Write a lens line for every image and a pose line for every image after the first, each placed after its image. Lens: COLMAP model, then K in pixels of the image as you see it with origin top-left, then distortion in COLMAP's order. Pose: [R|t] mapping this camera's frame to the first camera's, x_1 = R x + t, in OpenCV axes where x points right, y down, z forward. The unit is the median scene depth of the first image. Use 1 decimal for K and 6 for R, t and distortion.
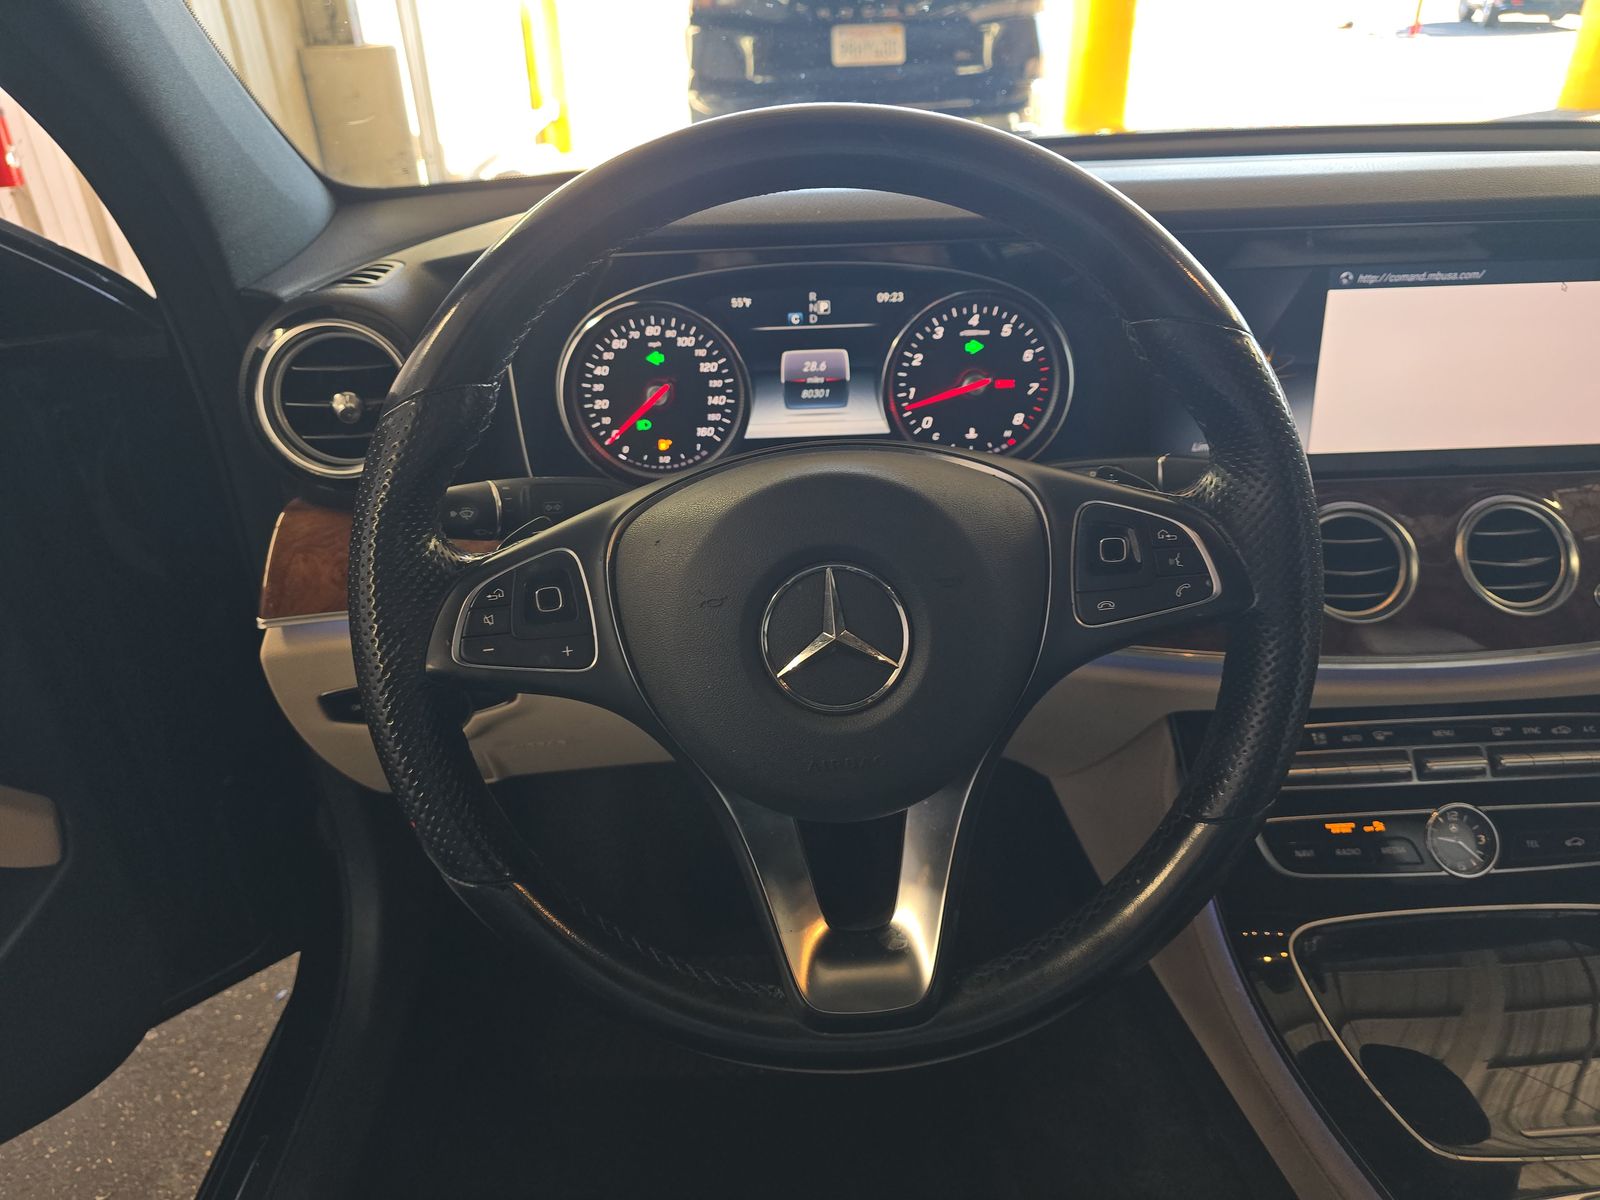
lens RADIAL K [[1099.0, 0, 812.3], [0, 1099.0, 616.3], [0, 0, 1]] dist [0.037887, -0.028673]
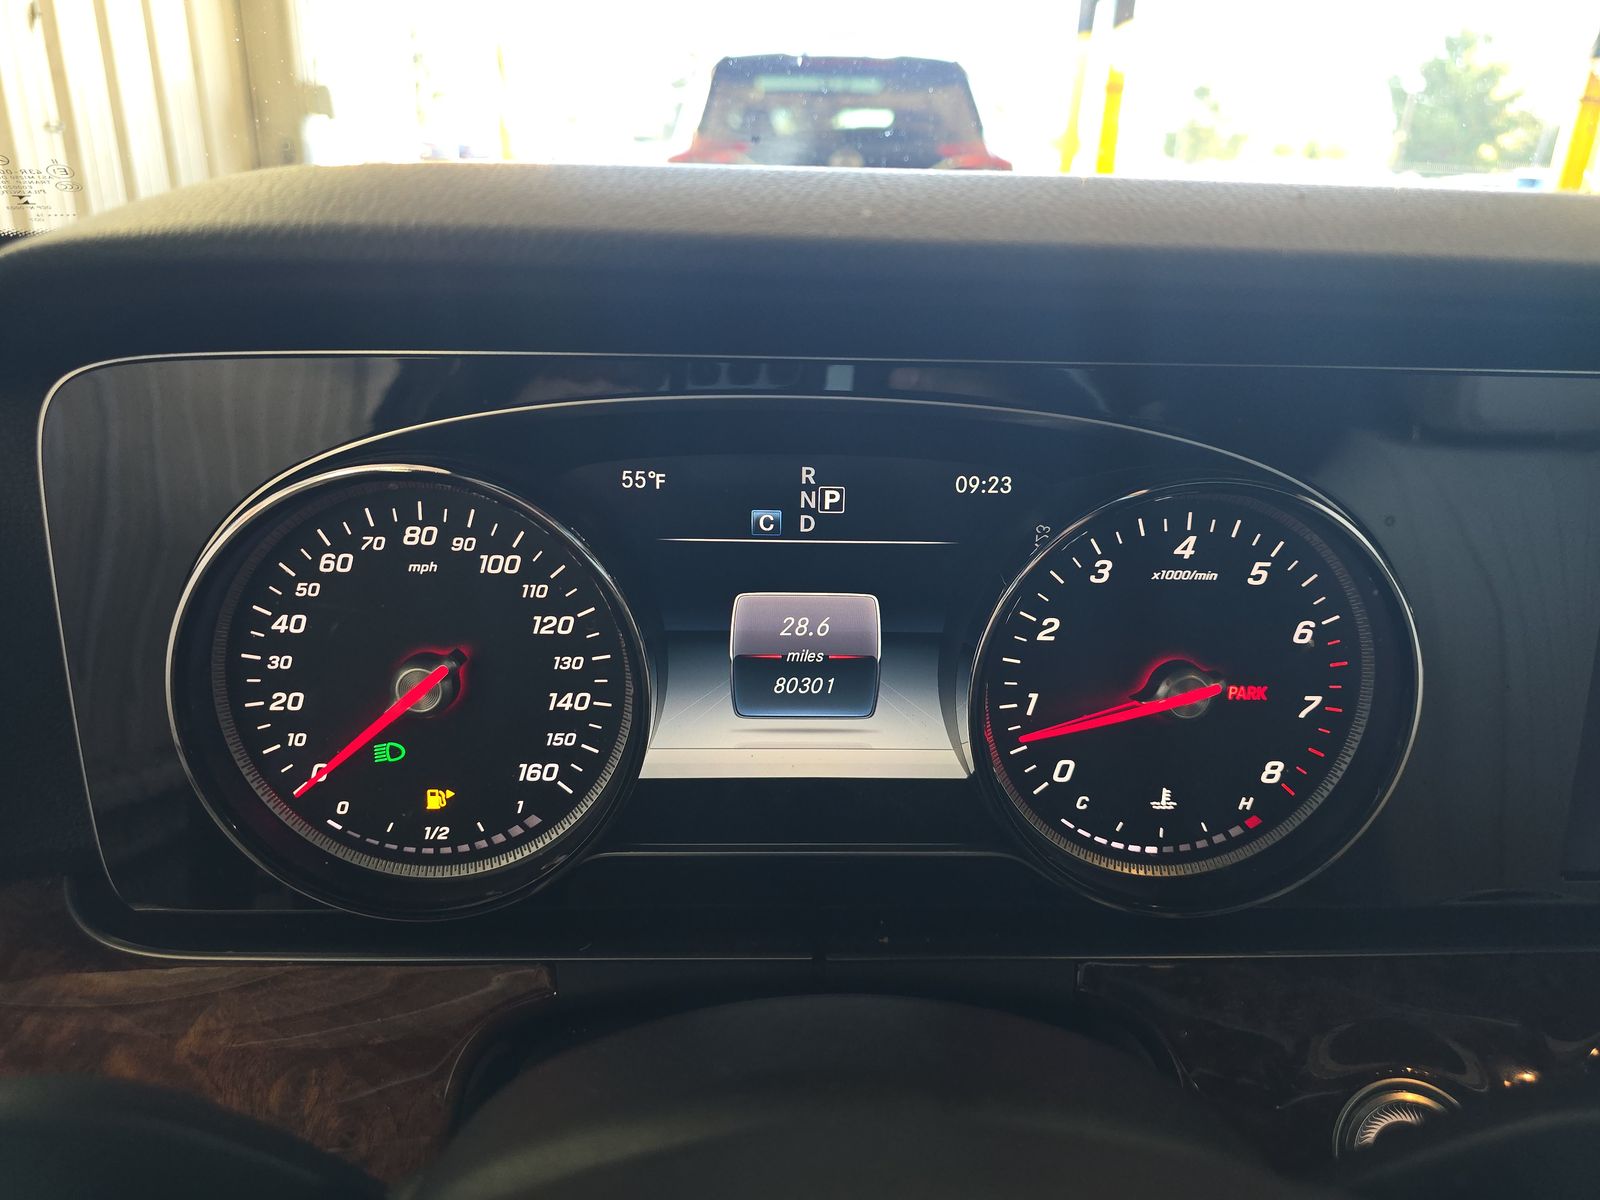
lens RADIAL K [[1099.0, 0, 808.9], [0, 1099.0, 593.1], [0, 0, 1]] dist [0.037887, -0.028673]
pose [[0.998377, 0.045963, 0.033617, -0.011936], [-0.039630, 0.984742, -0.169445, -0.169435], [-0.040892, 0.167838, 0.984966, 0.576279]]
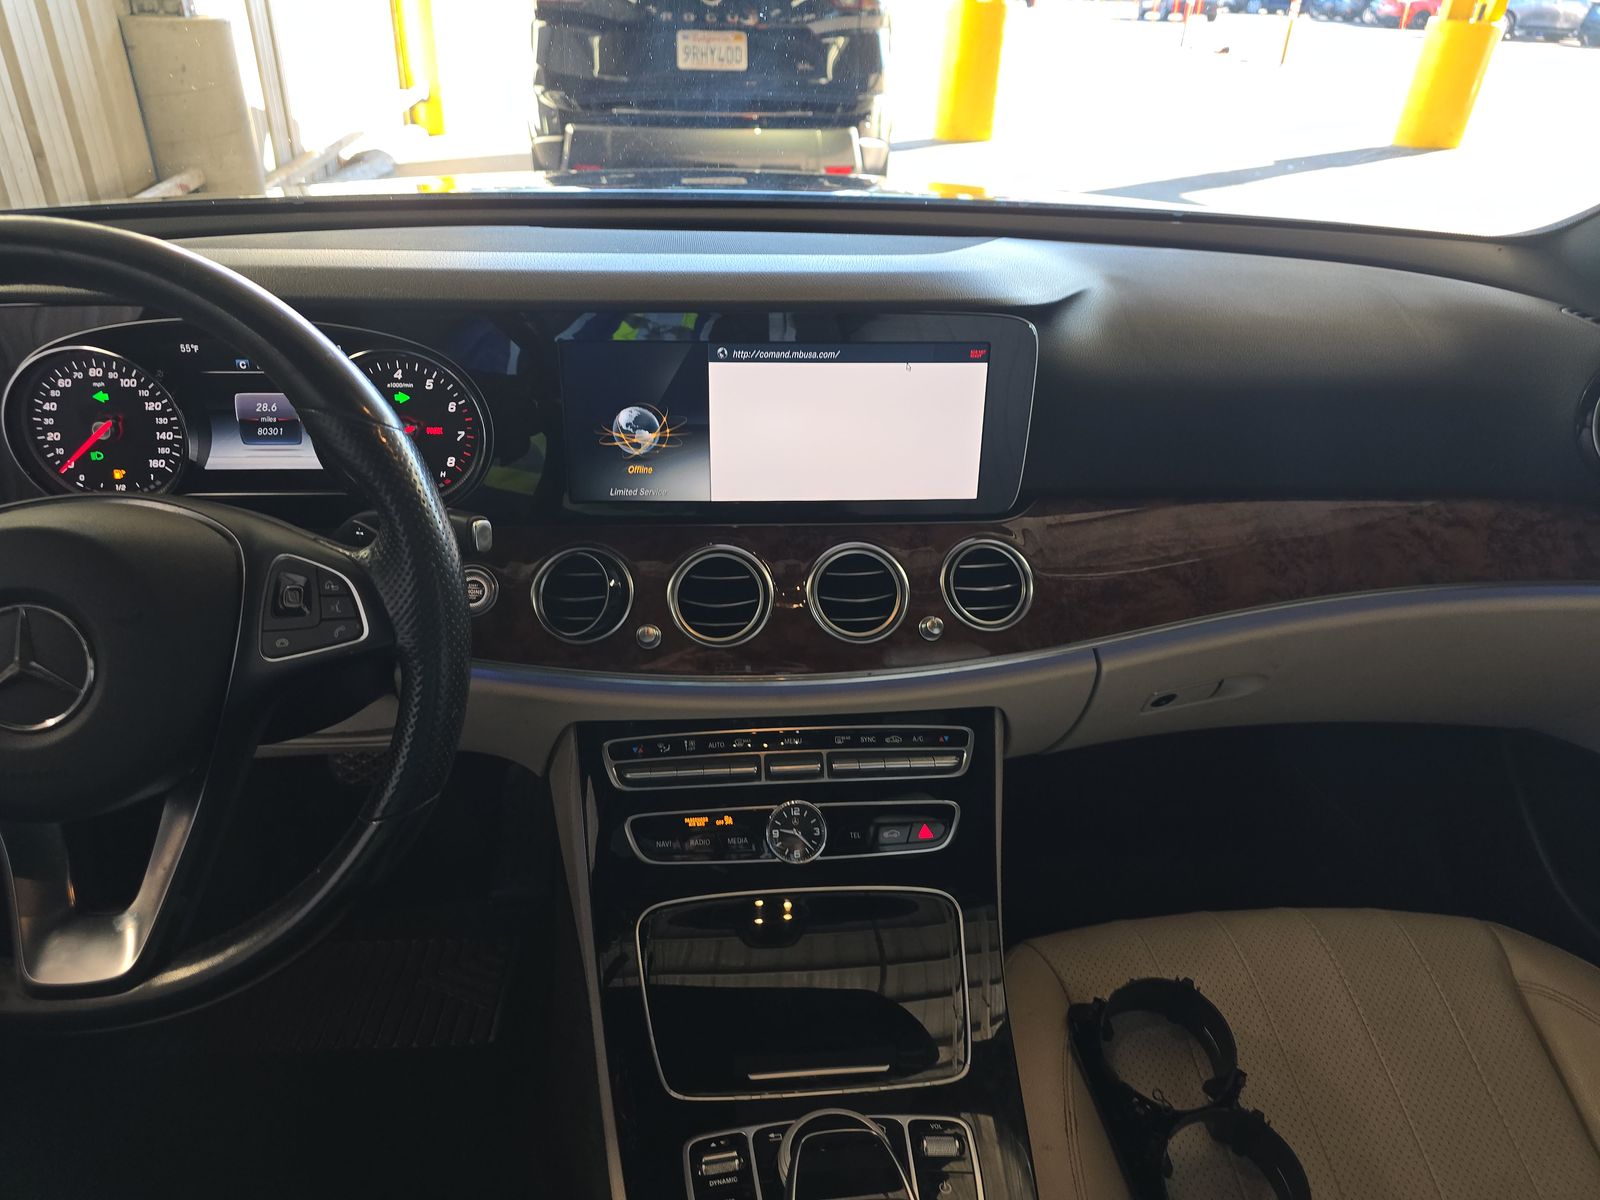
lens RADIAL K [[1099.0, 0, 792.4], [0, 1099.0, 611.3], [0, 0, 1]] dist [0.037887, -0.028673]
pose [[0.996235, 0.018636, 0.084666, 0.449105], [-0.018675, 0.999826, -0.000324, -0.031773], [-0.084657, -0.001258, 0.996409, -0.162547]]
